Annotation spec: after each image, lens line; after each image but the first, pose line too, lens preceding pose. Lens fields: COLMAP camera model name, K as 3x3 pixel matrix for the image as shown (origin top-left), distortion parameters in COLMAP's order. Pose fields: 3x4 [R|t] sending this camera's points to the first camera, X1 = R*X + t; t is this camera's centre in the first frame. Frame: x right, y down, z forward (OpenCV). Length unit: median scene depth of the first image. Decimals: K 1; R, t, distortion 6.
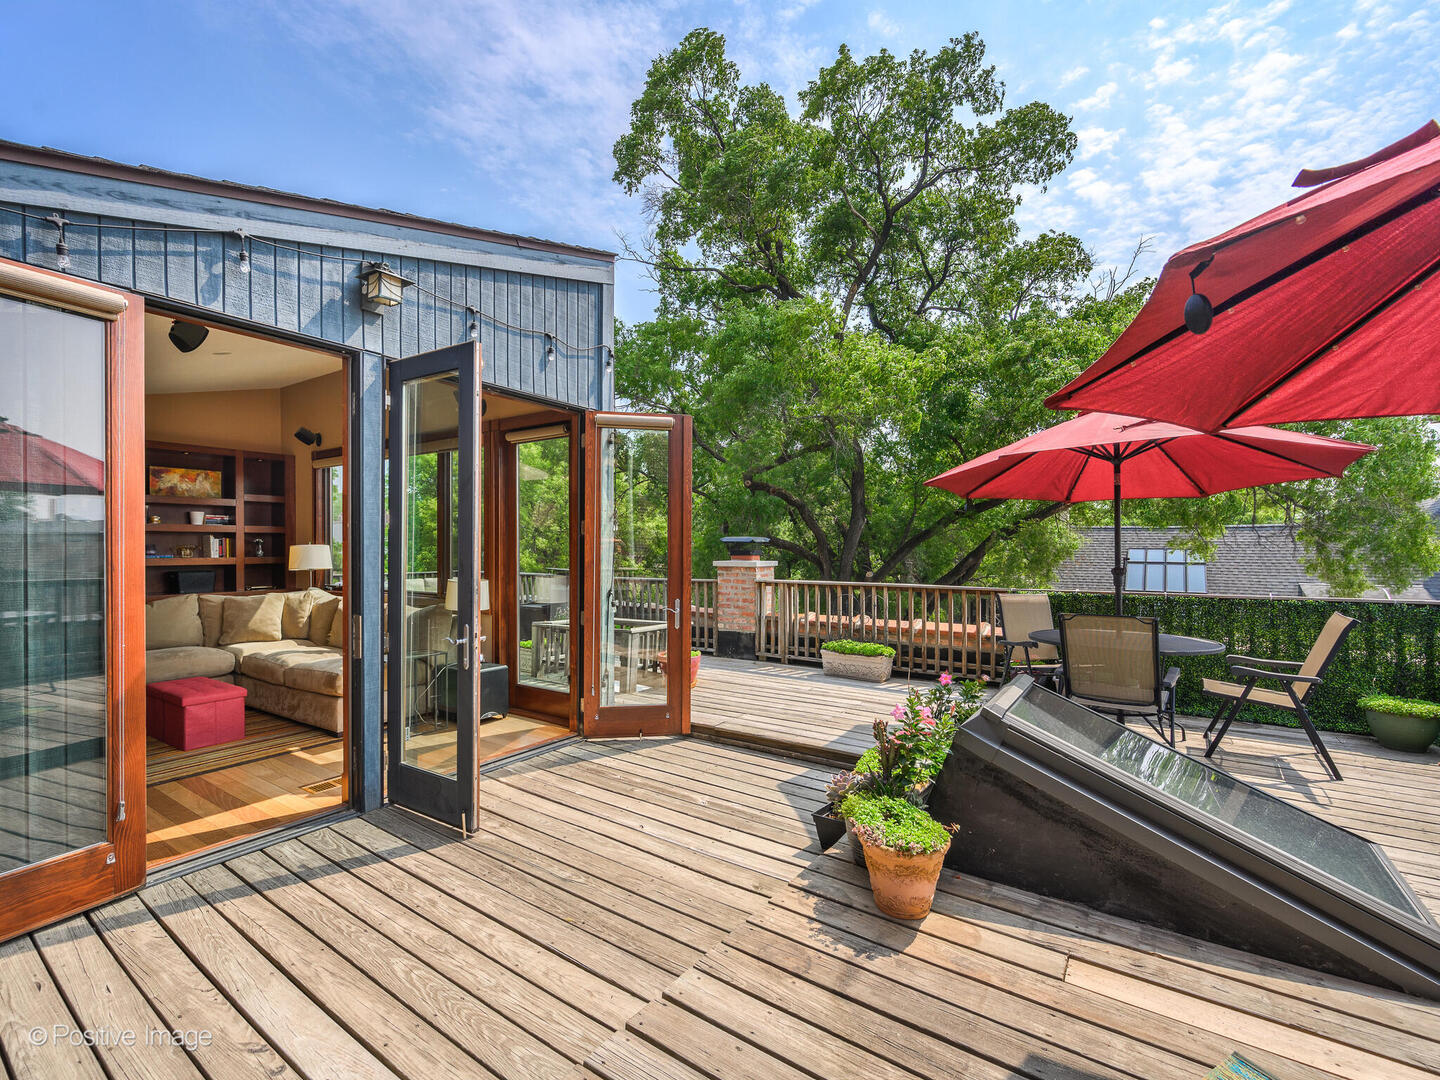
lens RADIAL K [[640.6, 0, 720.0], [0, 640.6, 540.0], [0, 0, 1]] dist [-0.000613, -0.000065]
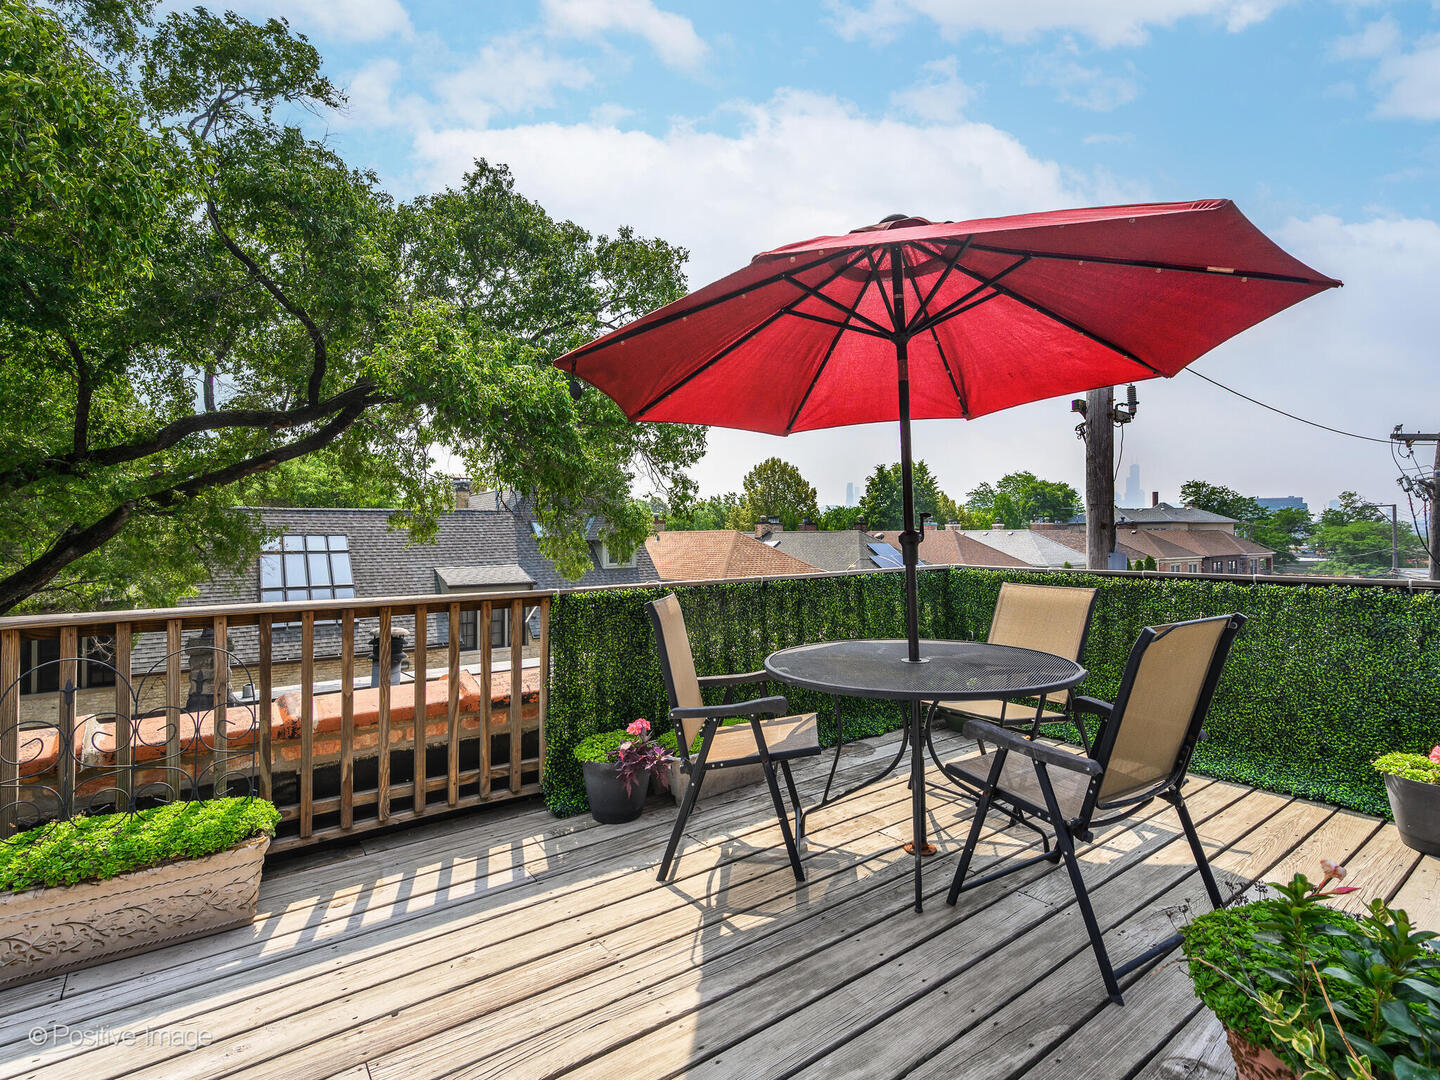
lens RADIAL K [[694.6, 0, 720.0], [0, 694.6, 540.0], [0, 0, 1]] dist [0.038834, -0.031026]
pose [[0.352820, -0.007949, 0.935657, 0.022264], [-0.004611, 0.999937, 0.010234, 0.061007], [-0.935680, -0.007925, 0.352761, 1.334558]]
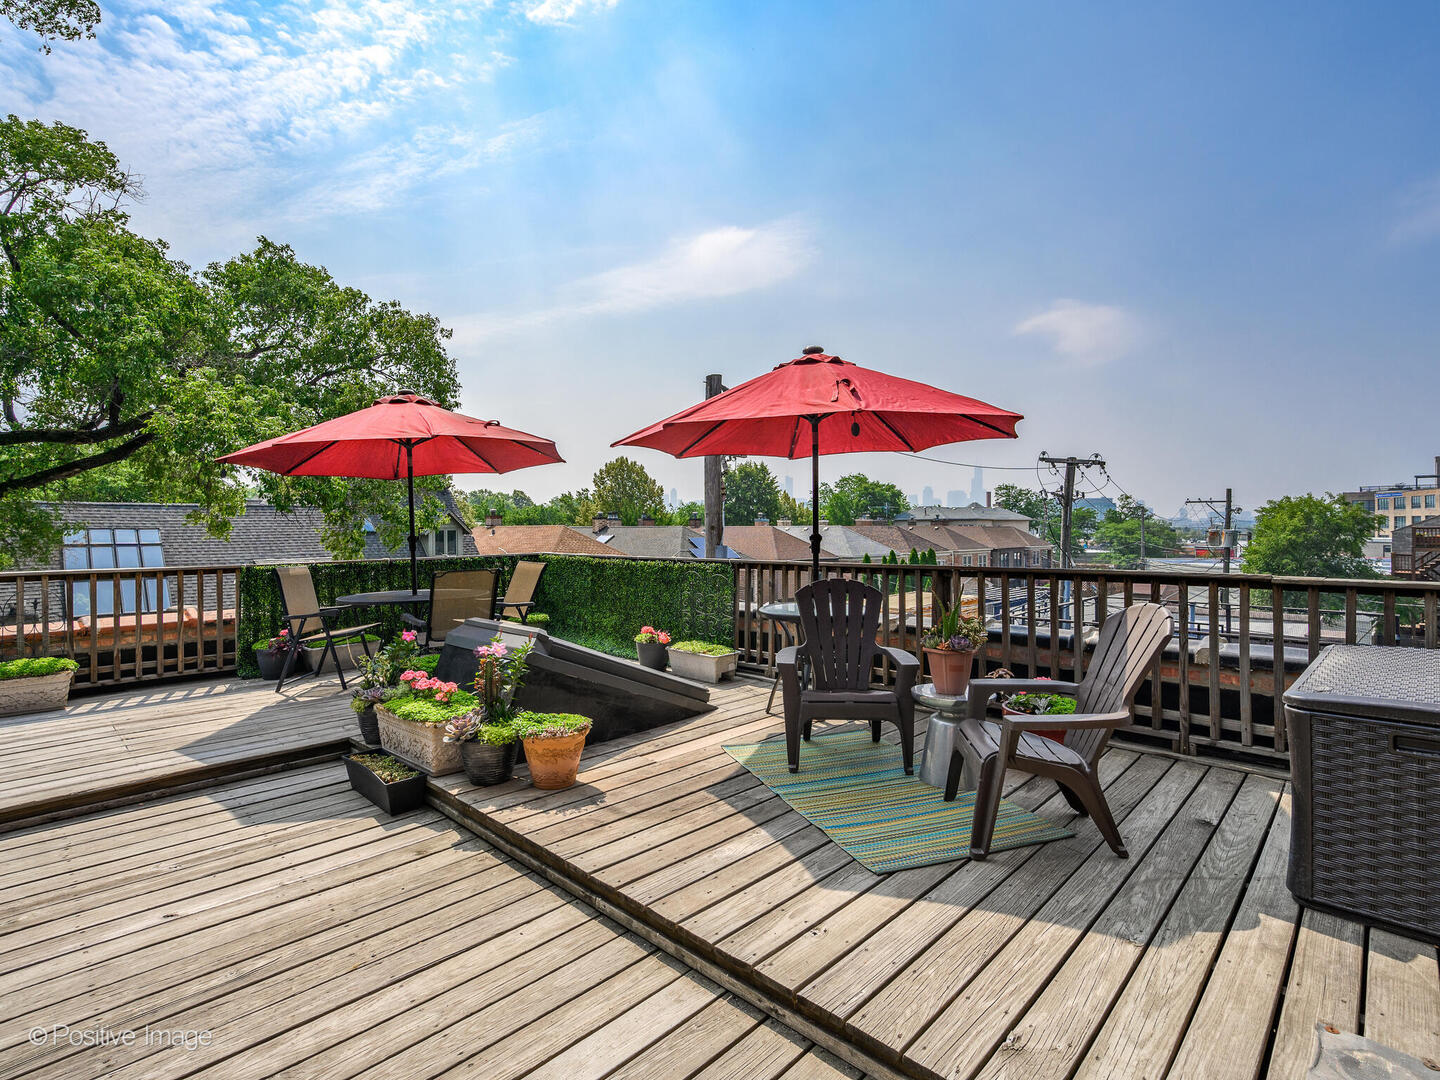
lens RADIAL K [[680.3, 0, 729.3], [0, 680.3, 541.9], [0, 0, 1]] dist [0.018129, -0.012320]
pose [[0.167018, -0.019377, 0.985763, -0.740958], [-0.009478, 0.999729, 0.021258, 0.029493], [-0.985908, -0.012894, 0.166789, 0.301188]]
